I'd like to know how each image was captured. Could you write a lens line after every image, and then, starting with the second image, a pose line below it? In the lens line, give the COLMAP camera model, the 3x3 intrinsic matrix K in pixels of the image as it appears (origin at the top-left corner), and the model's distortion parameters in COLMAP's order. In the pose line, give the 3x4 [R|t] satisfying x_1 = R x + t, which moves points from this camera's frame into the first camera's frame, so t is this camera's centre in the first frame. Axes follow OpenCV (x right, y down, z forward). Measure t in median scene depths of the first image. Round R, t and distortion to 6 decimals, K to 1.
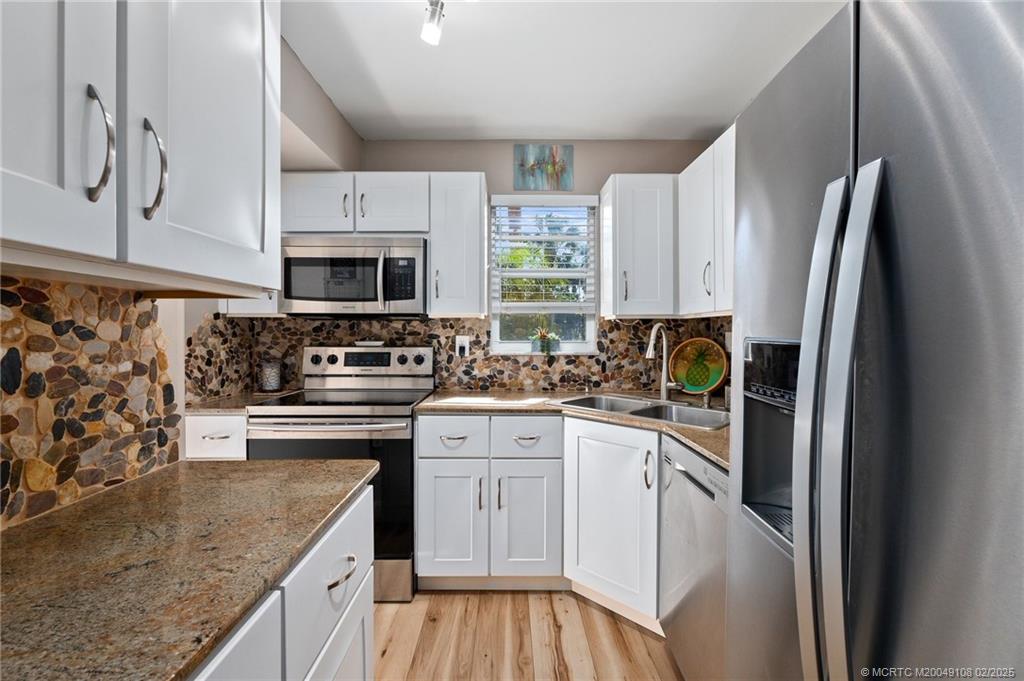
lens RADIAL K [[445.9, 0, 509.7], [0, 445.9, 335.3], [0, 0, 1]] dist [0.000290, -0.000023]
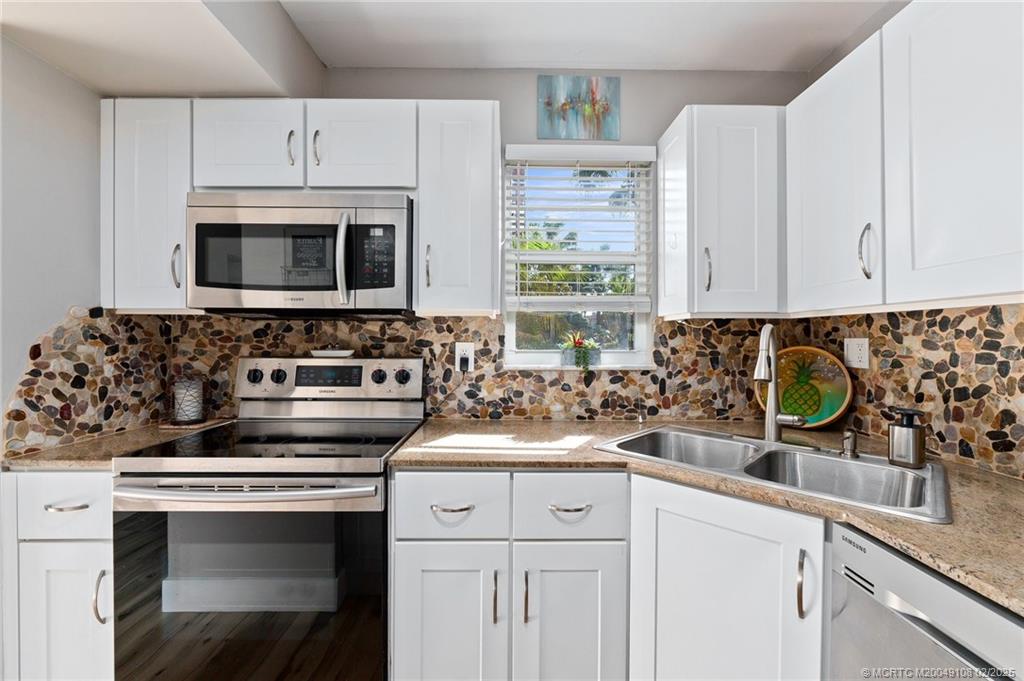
lens RADIAL K [[456.4, 0, 512.0], [0, 456.4, 340.5], [0, 0, 1]] dist [0.000128, 0.000113]
pose [[0.999971, 0.002435, 0.007251, -0.036298], [-0.002426, 0.999996, -0.001324, -0.001512], [-0.007254, 0.001306, 0.999973, 0.273118]]
